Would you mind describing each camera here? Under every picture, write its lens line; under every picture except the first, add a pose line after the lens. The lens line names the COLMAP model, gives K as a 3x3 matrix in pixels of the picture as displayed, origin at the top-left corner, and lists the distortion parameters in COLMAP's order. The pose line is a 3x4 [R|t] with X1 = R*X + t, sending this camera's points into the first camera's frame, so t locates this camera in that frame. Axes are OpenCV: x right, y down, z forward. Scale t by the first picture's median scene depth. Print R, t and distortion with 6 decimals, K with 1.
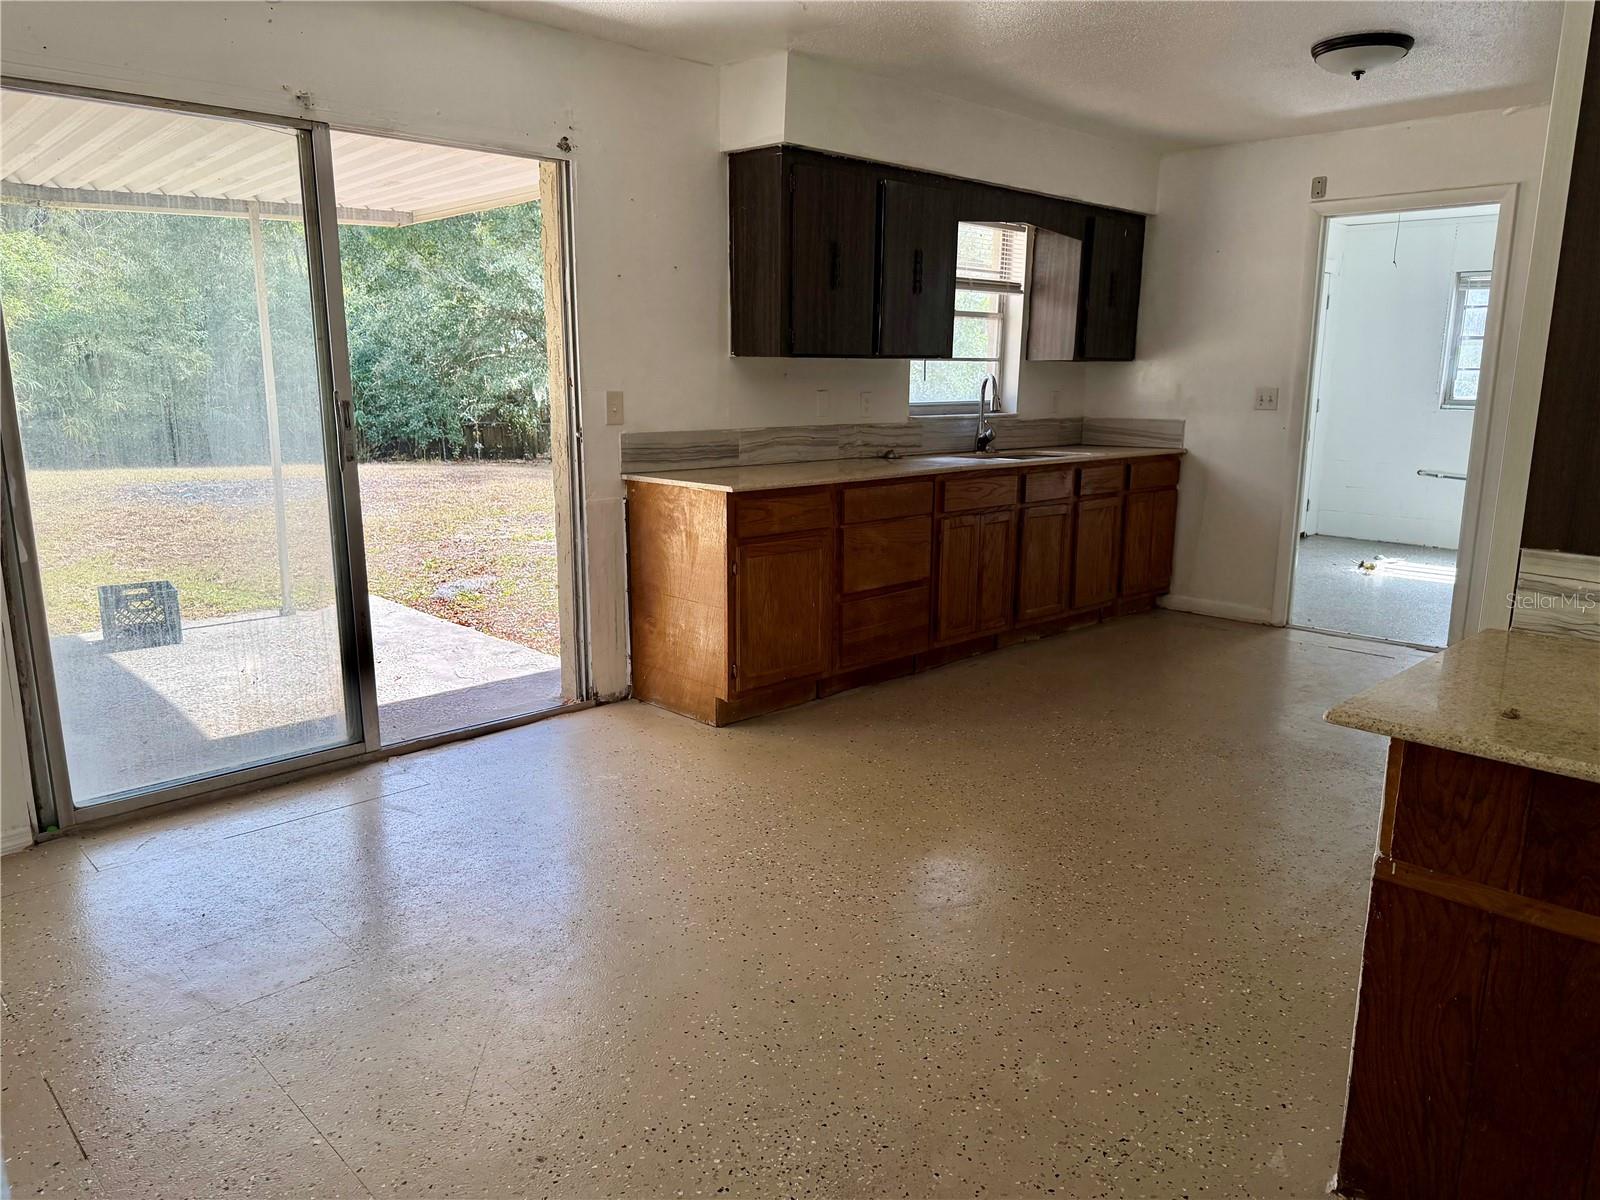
lens RADIAL K [[1132.2, 0, 802.6], [0, 1132.2, 614.3], [0, 0, 1]] dist [0.025737, -0.044467]
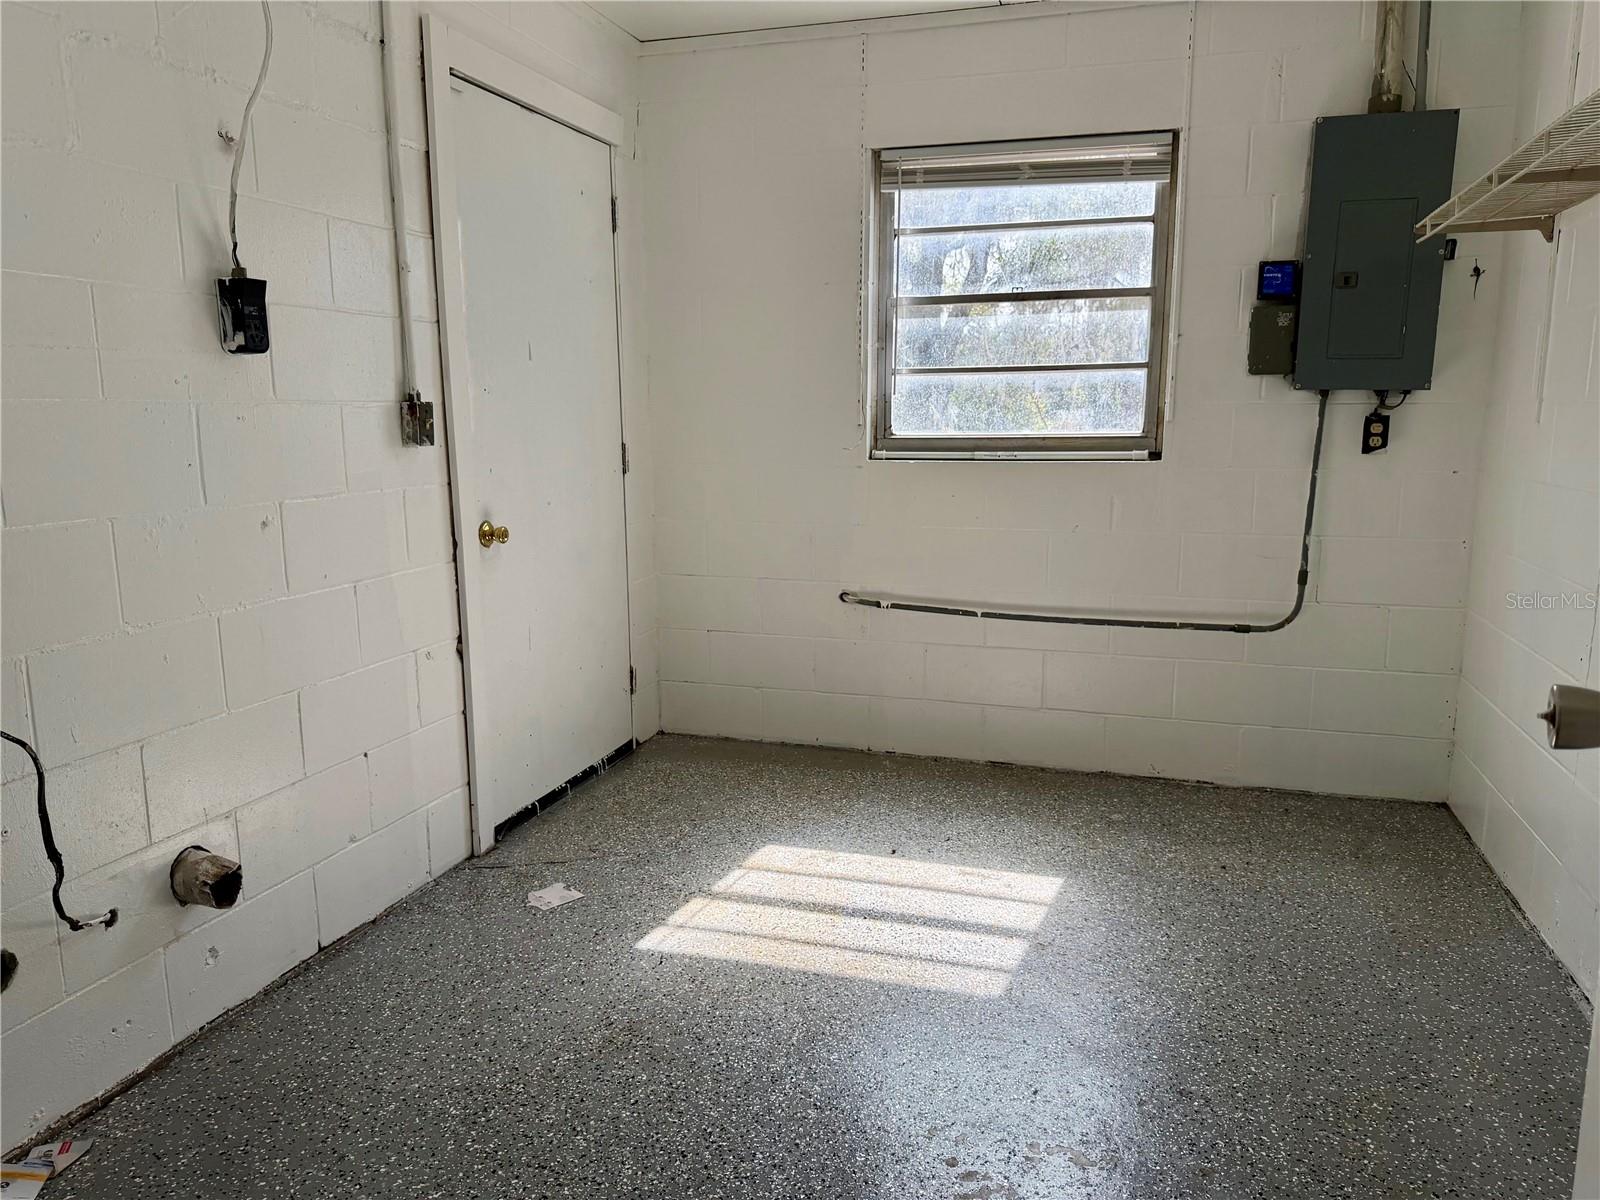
lens RADIAL K [[1132.2, 0, 798.8], [0, 1132.2, 606.3], [0, 0, 1]] dist [0.025737, -0.044467]
pose [[0.873714, -0.098799, 0.476300, 0.456920], [0.112990, 0.993595, -0.001165, -0.180825], [-0.473135, 0.054835, 0.879282, 0.897342]]
